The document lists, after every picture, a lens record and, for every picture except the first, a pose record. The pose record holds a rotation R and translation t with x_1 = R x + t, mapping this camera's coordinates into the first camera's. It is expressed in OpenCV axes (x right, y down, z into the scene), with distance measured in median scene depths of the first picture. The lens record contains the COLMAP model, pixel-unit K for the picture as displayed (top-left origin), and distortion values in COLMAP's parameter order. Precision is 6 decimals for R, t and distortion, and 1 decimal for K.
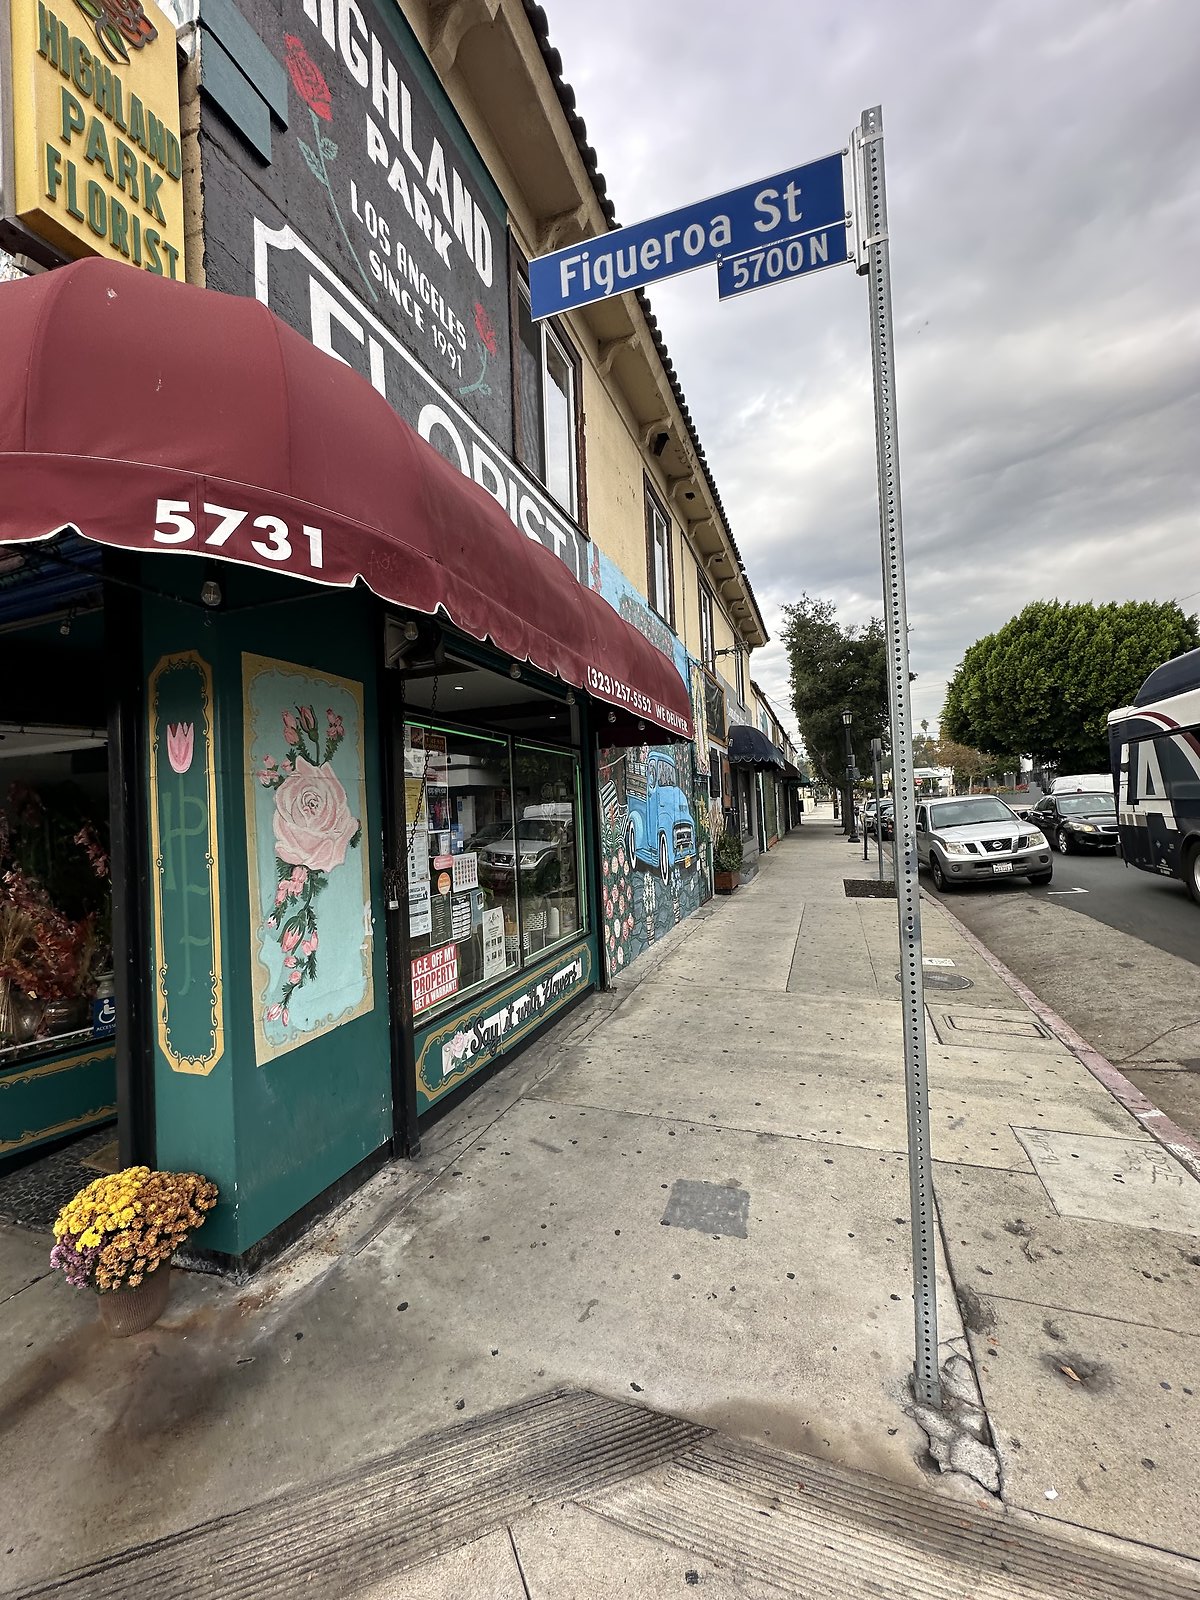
lens RADIAL K [[637.0, 0, 598.0], [0, 637.0, 798.0], [0, 0, 1]] dist [-0.002823, 0.000500]
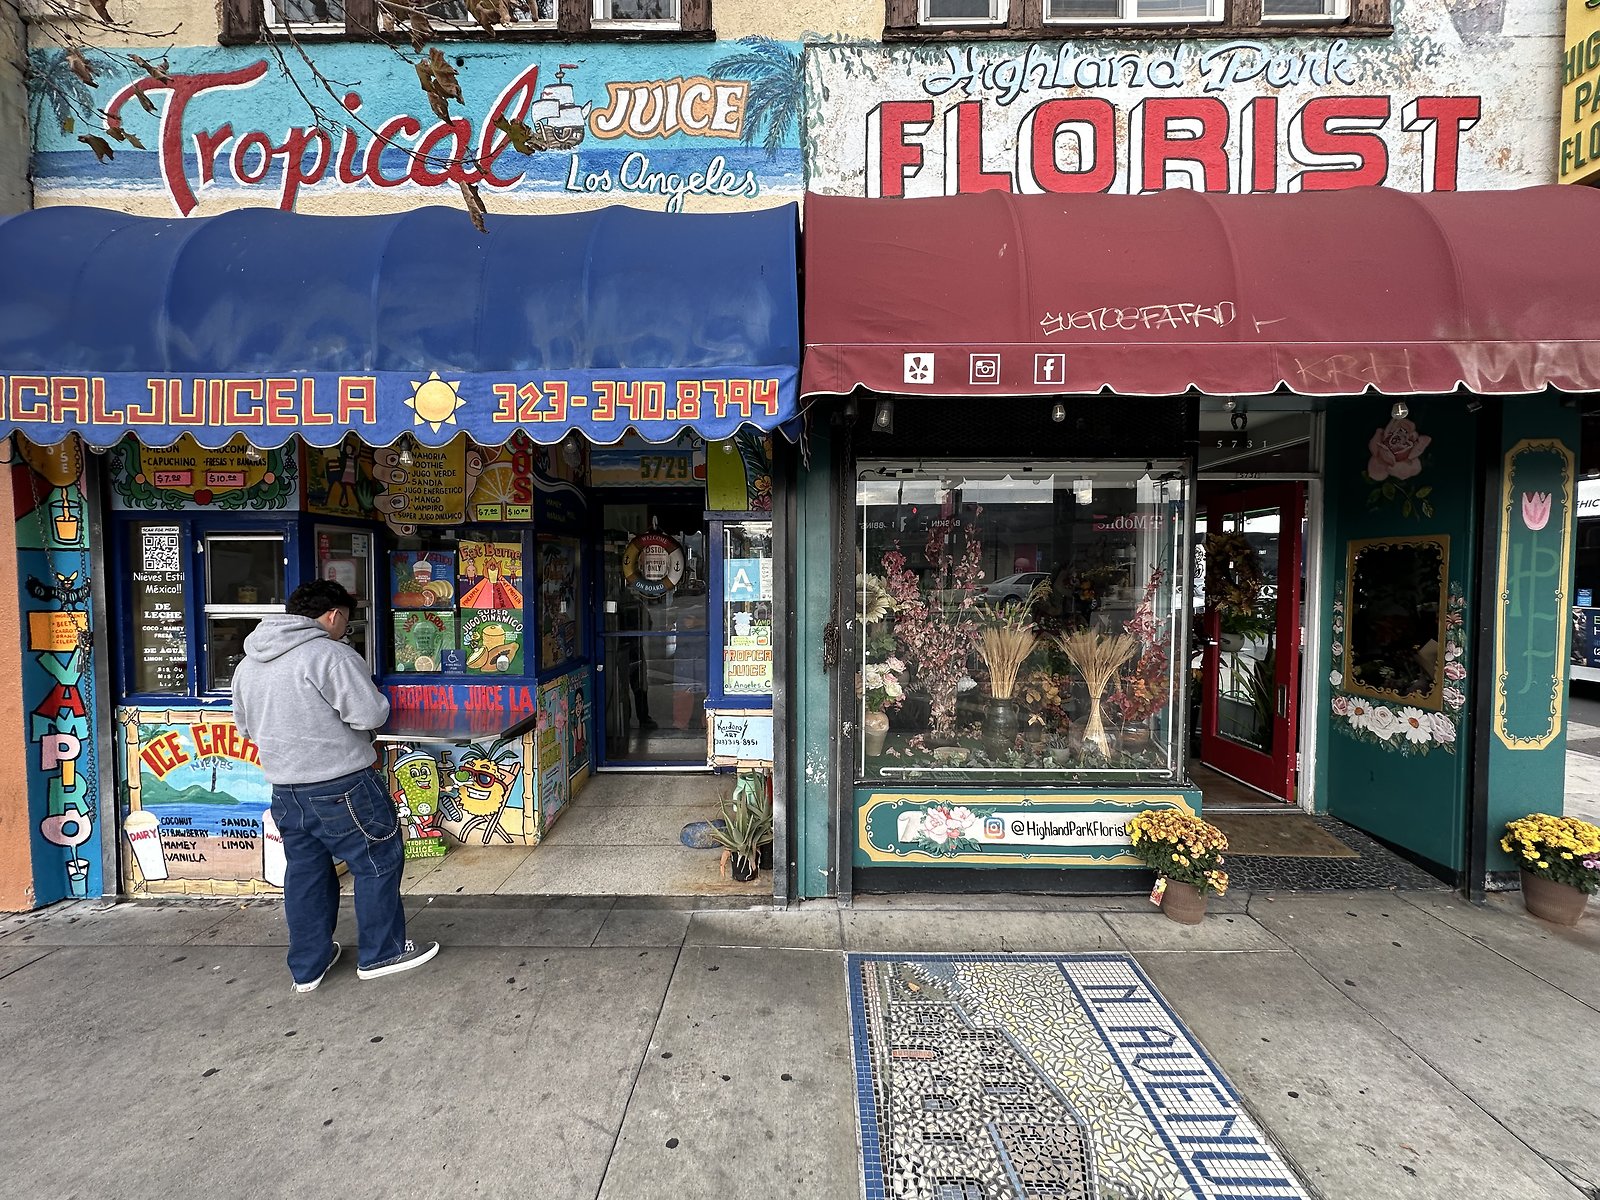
lens RADIAL K [[637.0, 0, 806.6], [0, 637.0, 596.7], [0, 0, 1]] dist [-0.002823, 0.000500]
pose [[0.944264, 0.034037, 0.327424, -2.152447], [-0.051226, 0.997717, 0.044014, 0.102579], [-0.325179, -0.058334, 0.943852, 0.191405]]
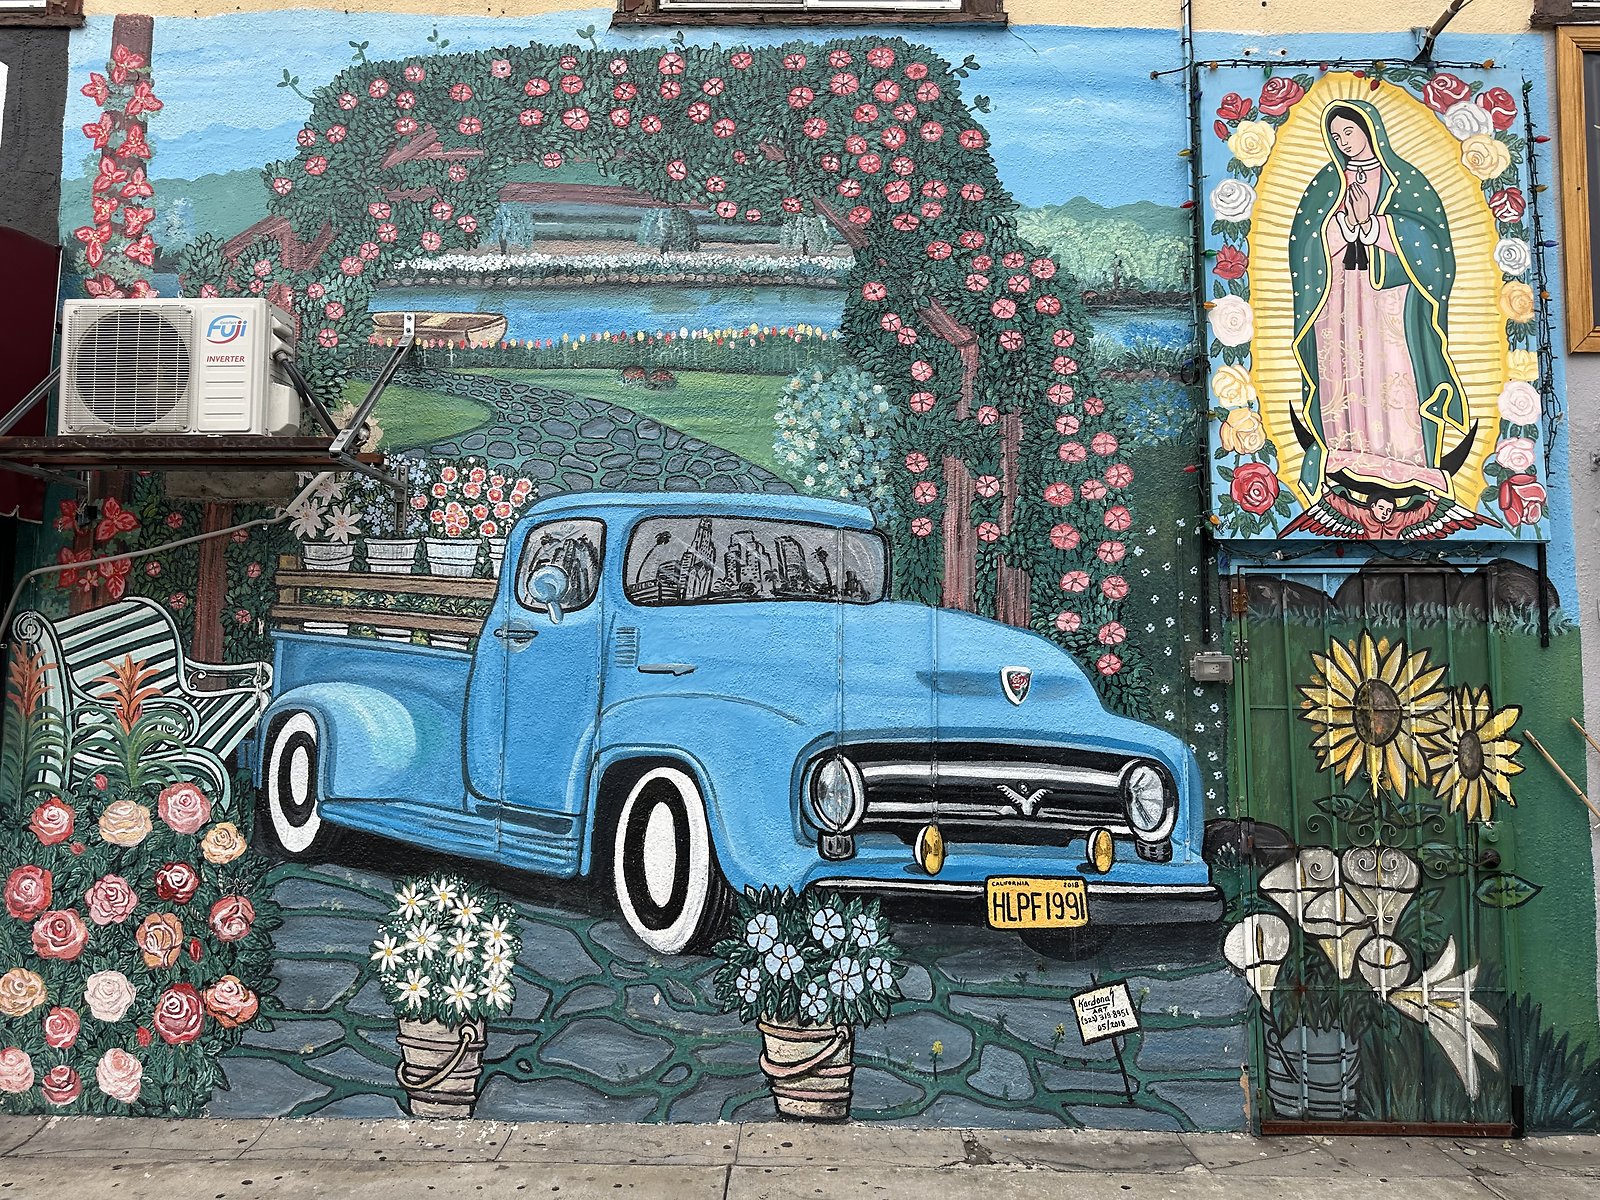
lens RADIAL K [[1115.0, 0, 794.0], [0, 1115.0, 590.8], [0, 0, 1]] dist [0.080178, -0.088709]
pose [[0.326888, -0.036057, -0.944375, 1.805931], [-0.000877, 0.999260, -0.038456, -0.014116], [0.945063, 0.013399, 0.326614, 2.642850]]
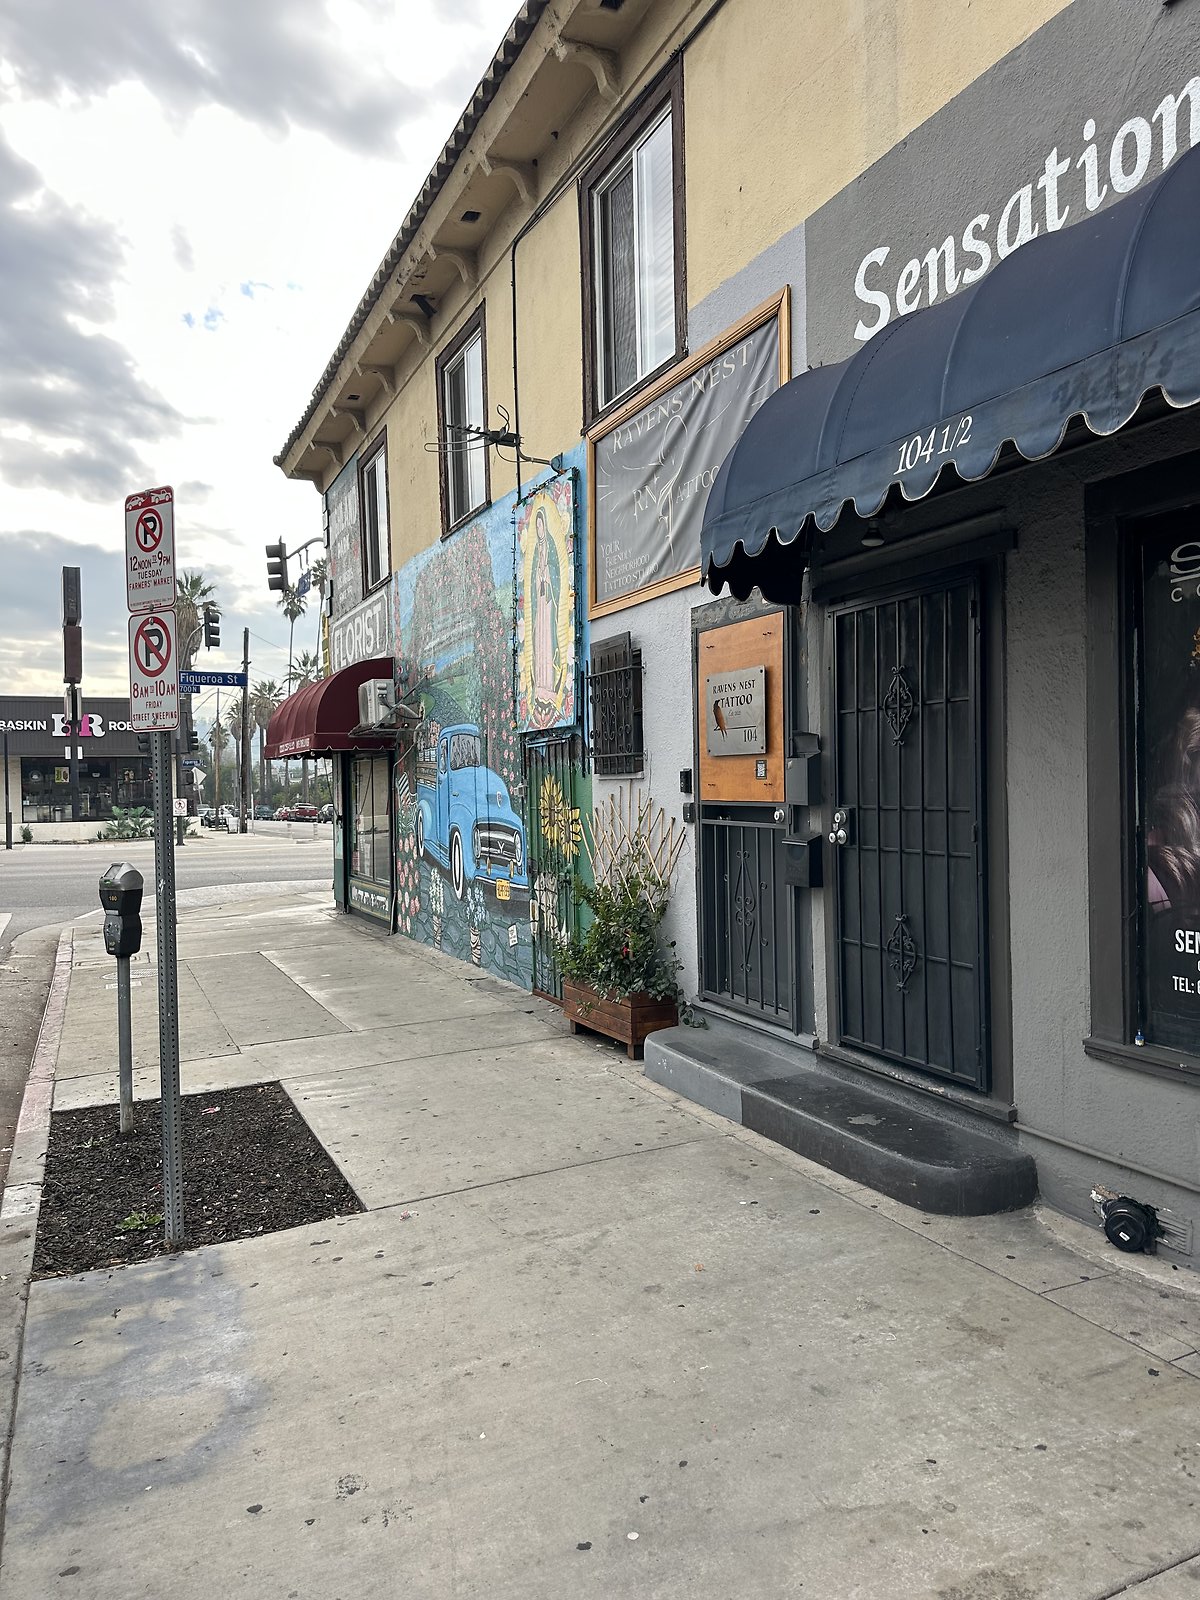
lens RADIAL K [[1115.0, 0, 609.3], [0, 1115.0, 803.0], [0, 0, 1]] dist [0.080178, -0.088709]
pose [[-0.711721, 0.070608, -0.698905, 2.701811], [0.070114, 0.997108, 0.029334, -0.012846], [0.698955, -0.028125, -0.714613, 6.221699]]
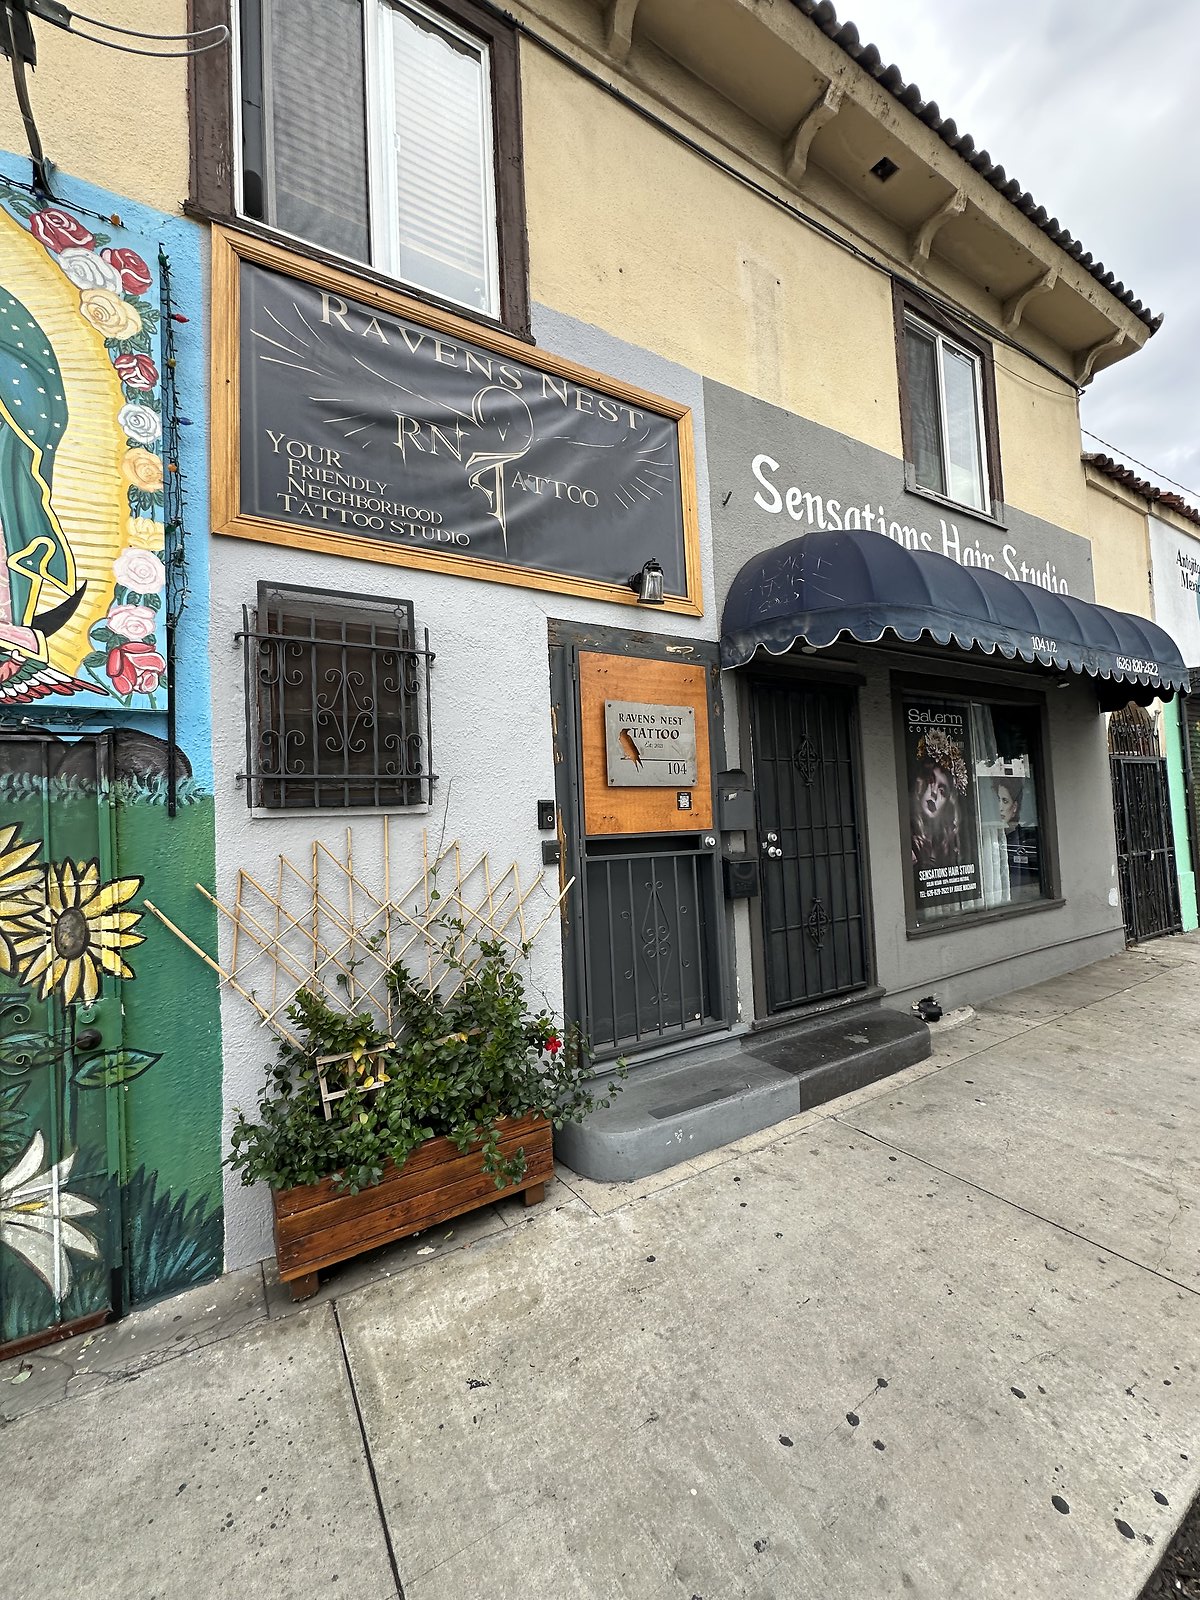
lens RADIAL K [[637.0, 0, 601.6], [0, 637.0, 800.5], [0, 0, 1]] dist [-0.002823, 0.000500]
pose [[0.779749, -0.018585, -0.625816, 1.696382], [0.029152, 0.999553, 0.006639, -0.008267], [0.625413, -0.023421, 0.779942, 3.777168]]
